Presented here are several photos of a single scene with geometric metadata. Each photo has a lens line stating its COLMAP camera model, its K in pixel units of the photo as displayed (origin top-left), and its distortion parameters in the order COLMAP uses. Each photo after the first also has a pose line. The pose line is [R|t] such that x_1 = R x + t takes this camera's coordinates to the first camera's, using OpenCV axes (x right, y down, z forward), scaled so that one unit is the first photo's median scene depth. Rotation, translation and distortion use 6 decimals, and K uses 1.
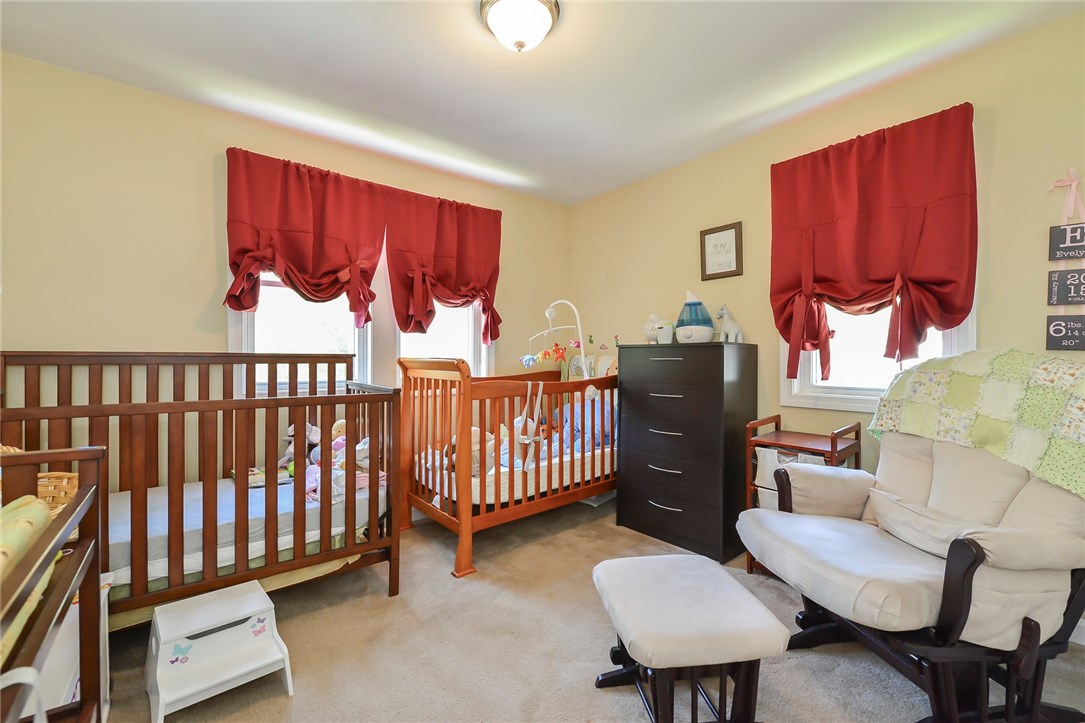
lens RADIAL K [[447.2, 0, 541.1], [0, 447.2, 353.8], [0, 0, 1]] dist [-0.015286, -0.000287]
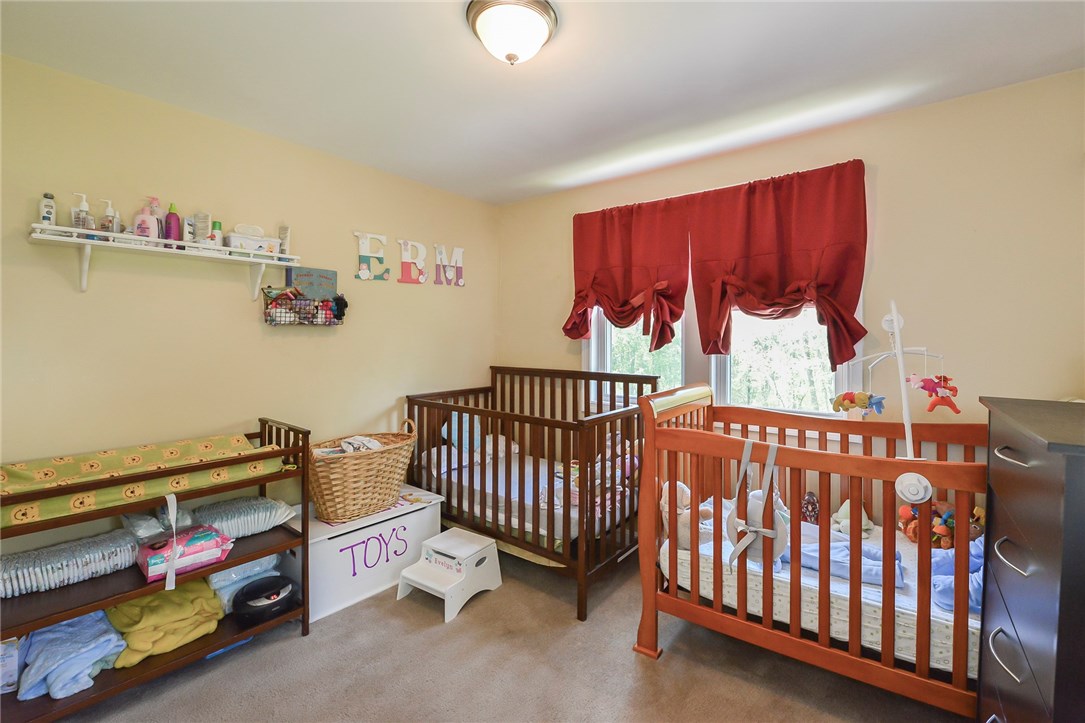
lens RADIAL K [[447.2, 0, 541.1], [0, 447.2, 353.8], [0, 0, 1]] dist [-0.015286, -0.000287]
pose [[0.275463, 0.011649, -0.961241, 0.498929], [-0.005172, 0.999930, 0.010636, -0.062992], [0.961298, 0.002041, 0.275504, 0.502302]]
